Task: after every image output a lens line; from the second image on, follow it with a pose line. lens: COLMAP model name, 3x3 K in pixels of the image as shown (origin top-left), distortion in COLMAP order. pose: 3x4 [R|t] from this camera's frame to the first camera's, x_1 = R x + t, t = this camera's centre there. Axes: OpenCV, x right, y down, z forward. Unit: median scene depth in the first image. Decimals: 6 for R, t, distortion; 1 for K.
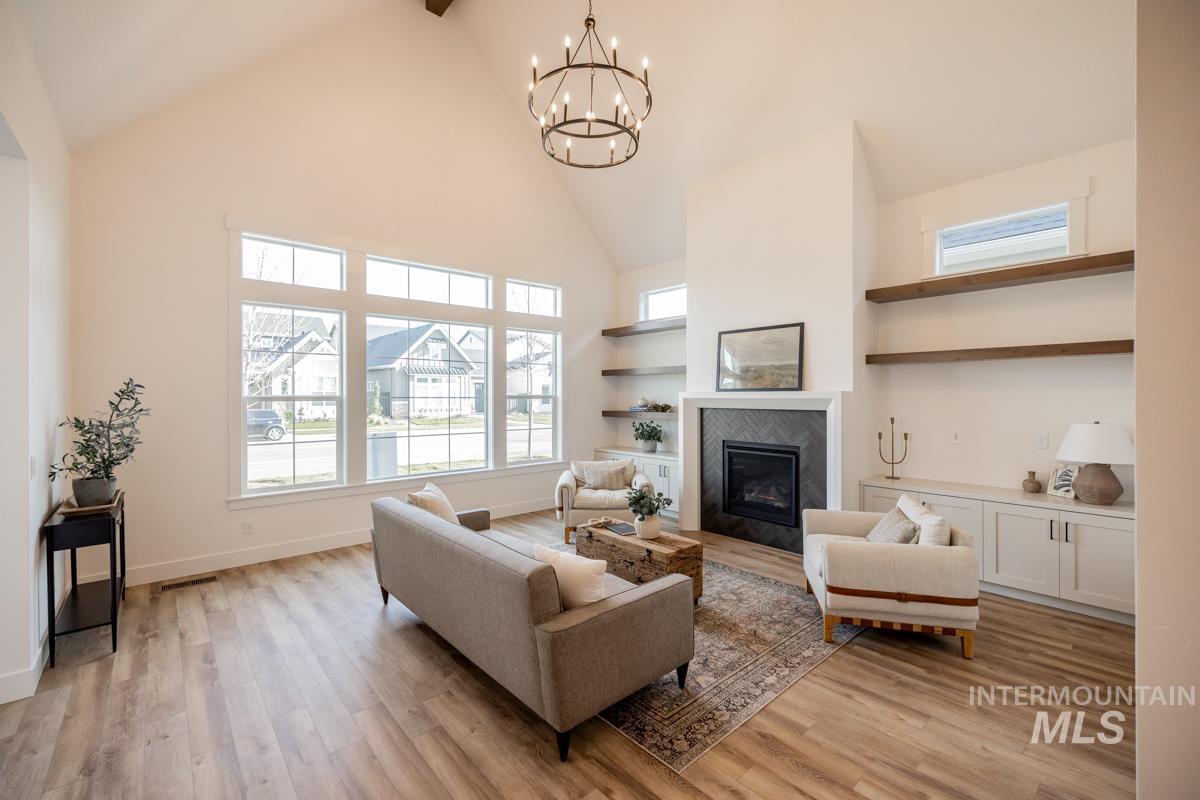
lens RADIAL K [[502.8, 0, 595.9], [0, 502.8, 396.4], [0, 0, 1]] dist [0.002478, -0.000276]
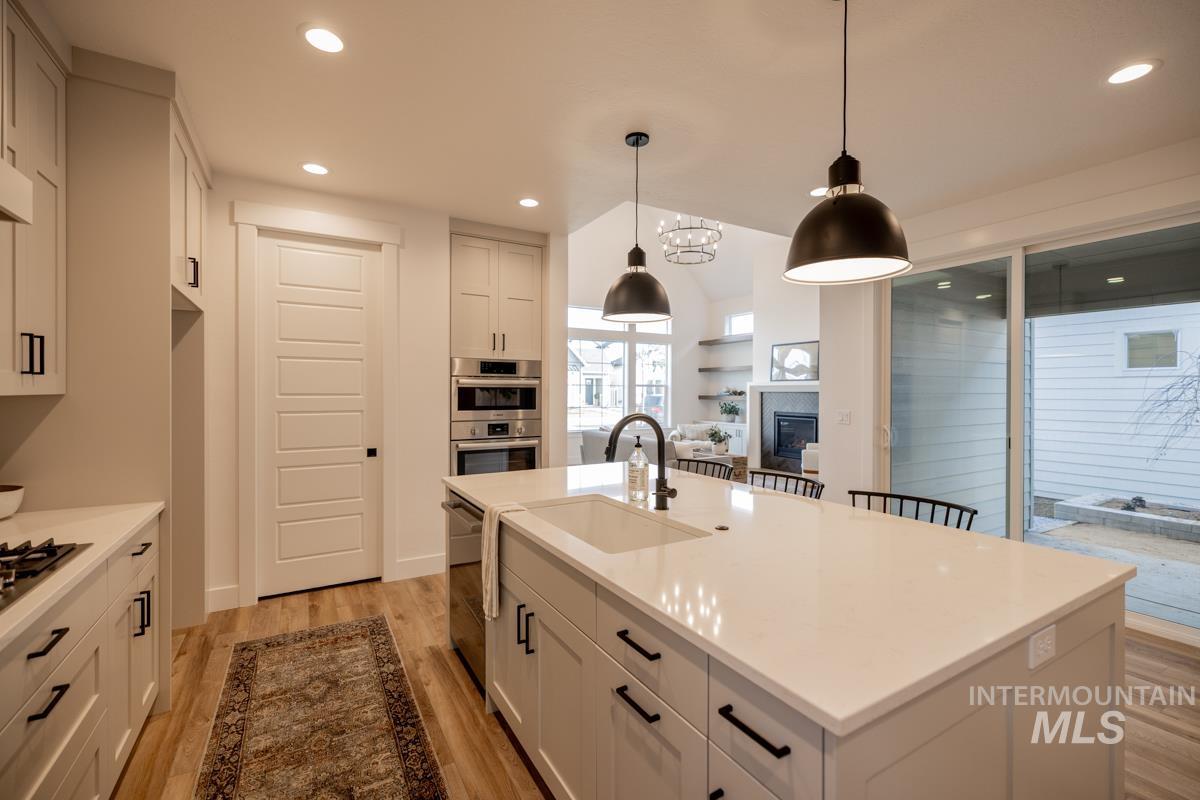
lens RADIAL K [[502.5, 0, 604.9], [0, 502.5, 393.7], [0, 0, 1]] dist [0.006191, -0.000549]
pose [[0.984490, 0.005352, -0.175358, -0.001291], [-0.005031, 0.999985, 0.002271, 0.032422], [0.175367, -0.001354, 0.984502, -0.792164]]
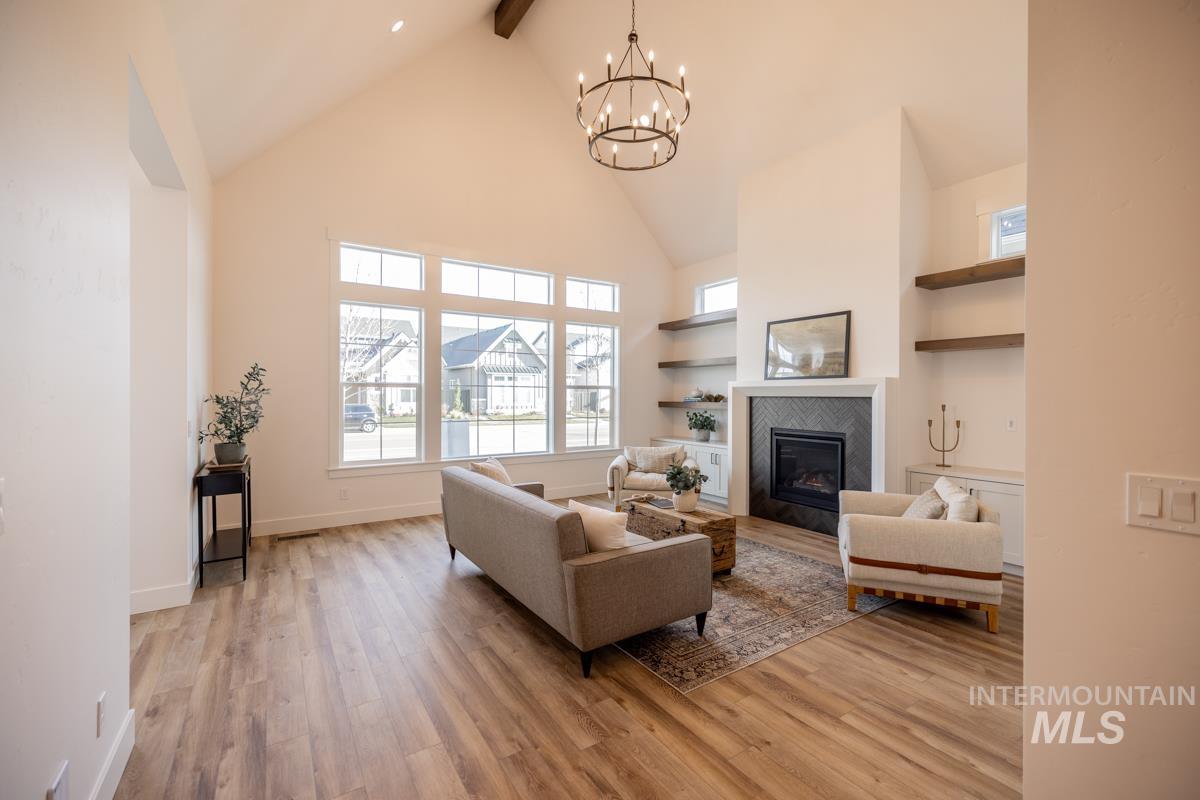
lens RADIAL K [[503.2, 0, 598.9], [0, 503.2, 397.3], [0, 0, 1]] dist [0.002609, 0.000188]
pose [[0.990169, 0.005740, -0.139762, 0.055373], [-0.005578, 0.999983, 0.001555, 0.028871], [0.139768, -0.000761, 0.990184, -0.072261]]
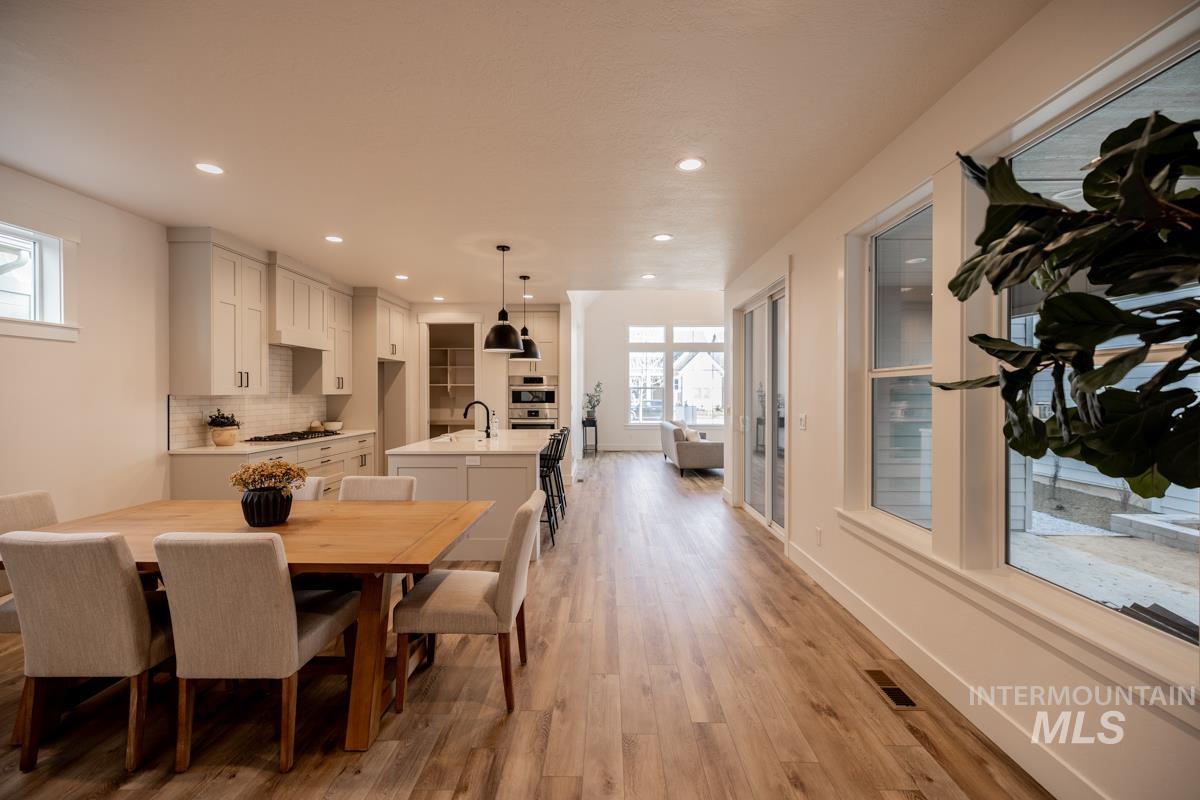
lens RADIAL K [[503.2, 0, 598.9], [0, 503.2, 397.3], [0, 0, 1]] dist [0.002609, 0.000188]
pose [[0.743484, 0.008477, -0.668700, 0.909443], [-0.004261, 0.999959, 0.007939, 0.030983], [0.668741, -0.003053, 0.743490, -1.030846]]
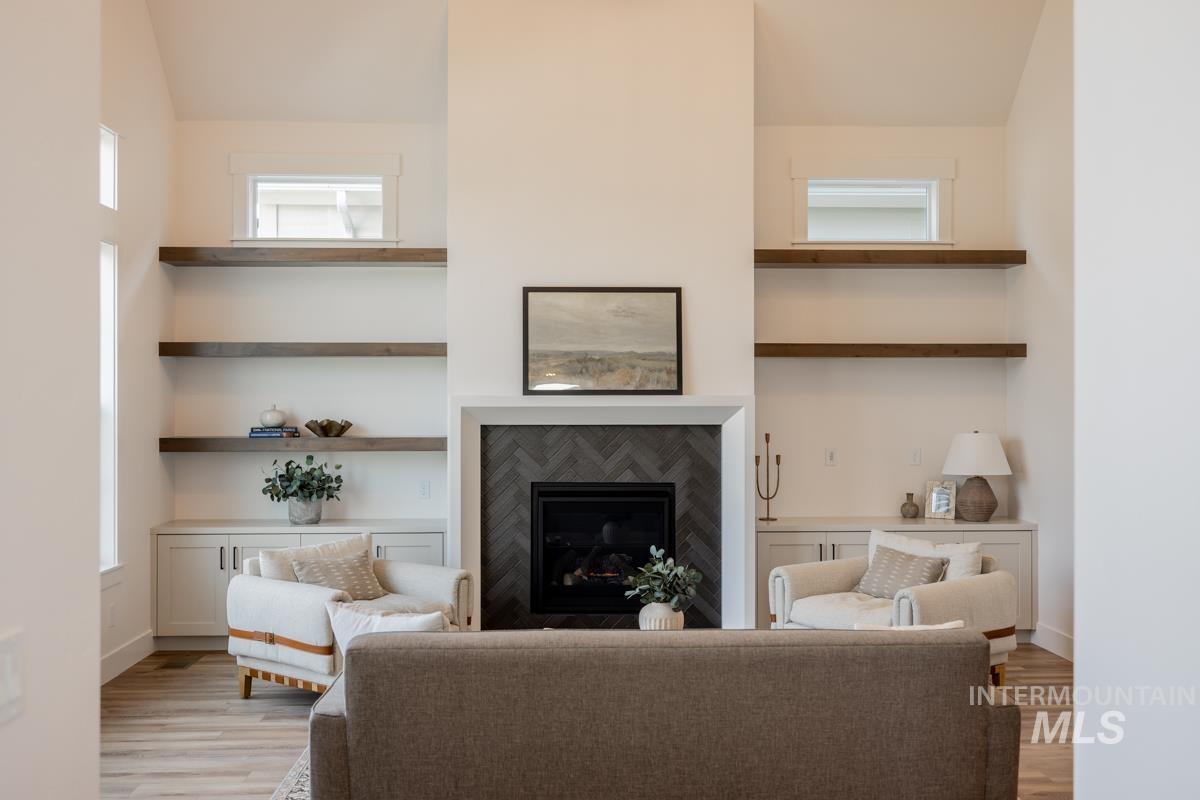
lens RADIAL K [[1170.5, 0, 590.2], [0, 1170.5, 396.9], [0, 0, 1]] dist [0.003536, 0.001953]
pose [[0.628499, 0.004373, 0.777798, -0.810660], [0.002004, 0.999972, -0.007242, 0.002095], [-0.777808, 0.006110, 0.628472, 0.157626]]
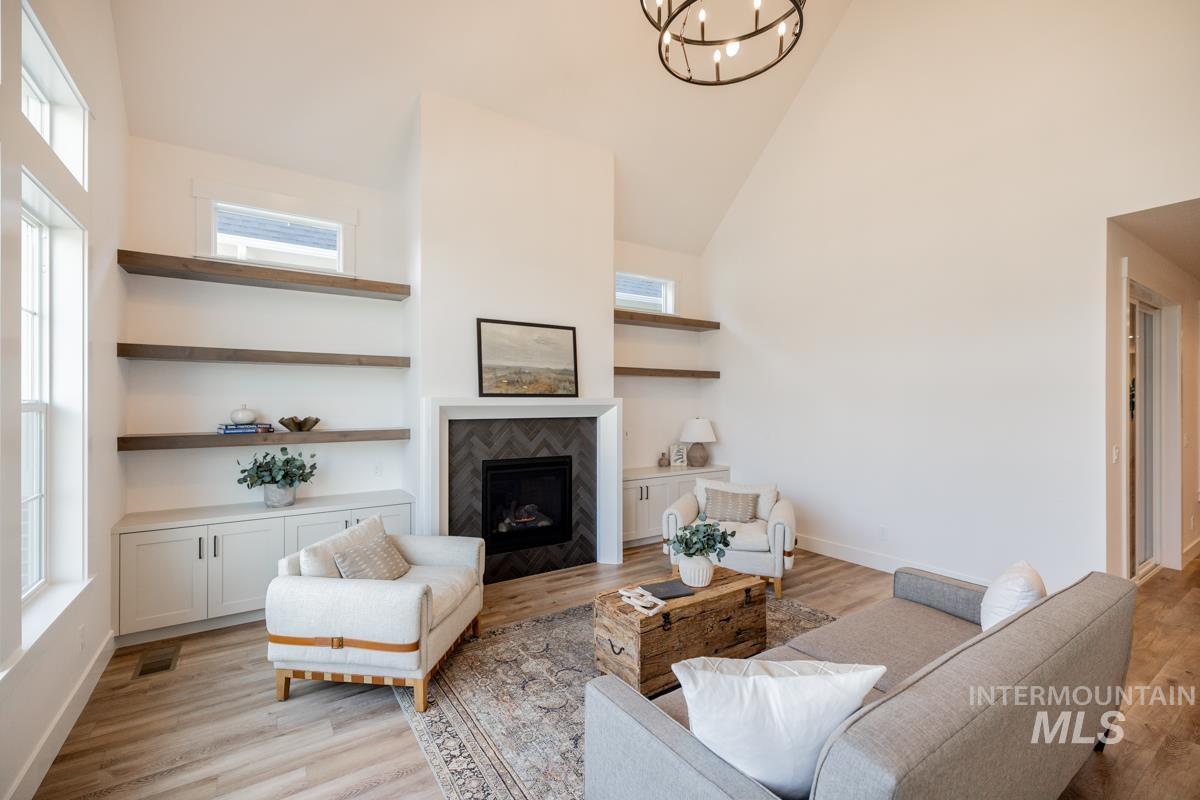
lens RADIAL K [[510.2, 0, 585.5], [0, 510.2, 399.8], [0, 0, 1]] dist [0.001106, 0.000213]
pose [[0.141048, 0.005053, 0.989990, -0.560667], [0.002774, 0.999981, -0.005499, -0.001063], [-0.989999, 0.003522, 0.141032, 0.839687]]
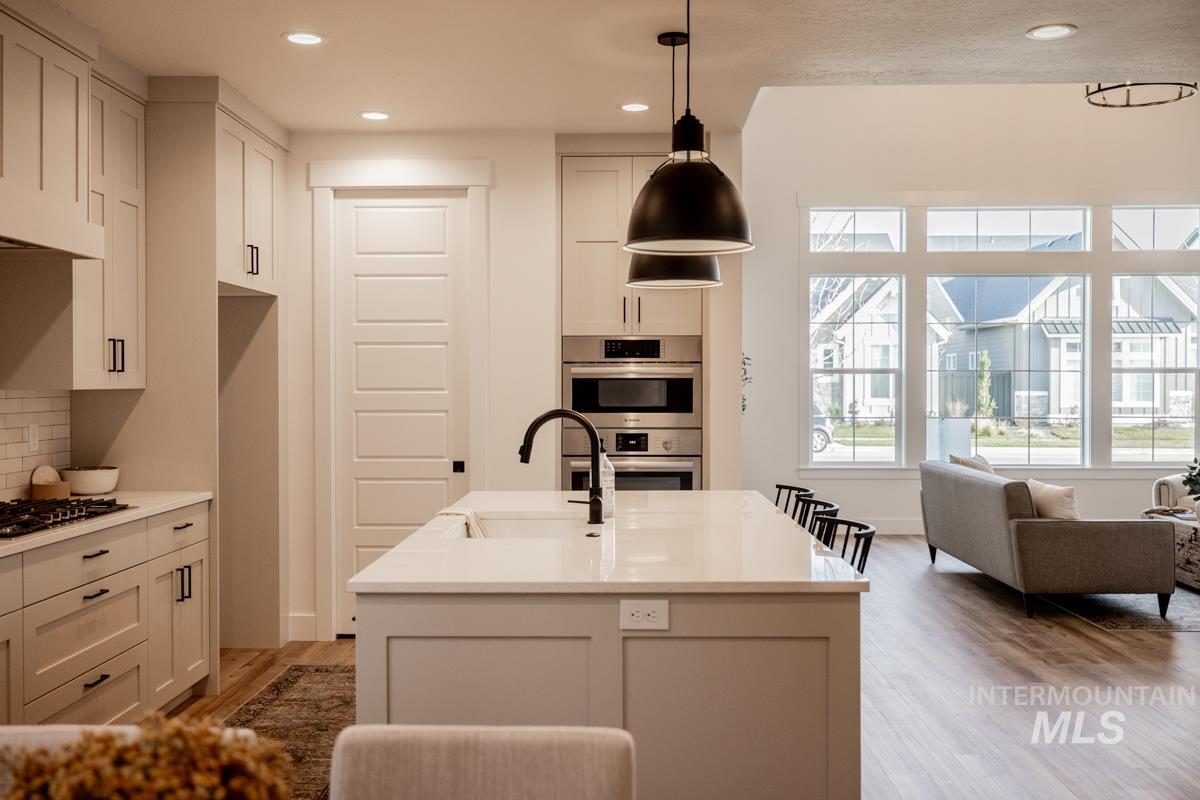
lens RADIAL K [[1176.0, 0, 595.8], [0, 1176.0, 397.8], [0, 0, 1]] dist [0.007281, -0.002258]
pose [[0.736087, 0.009724, -0.676817, 0.556615], [-0.002639, 0.999930, 0.011496, 0.031094], [0.676882, -0.006676, 0.736061, -0.987495]]
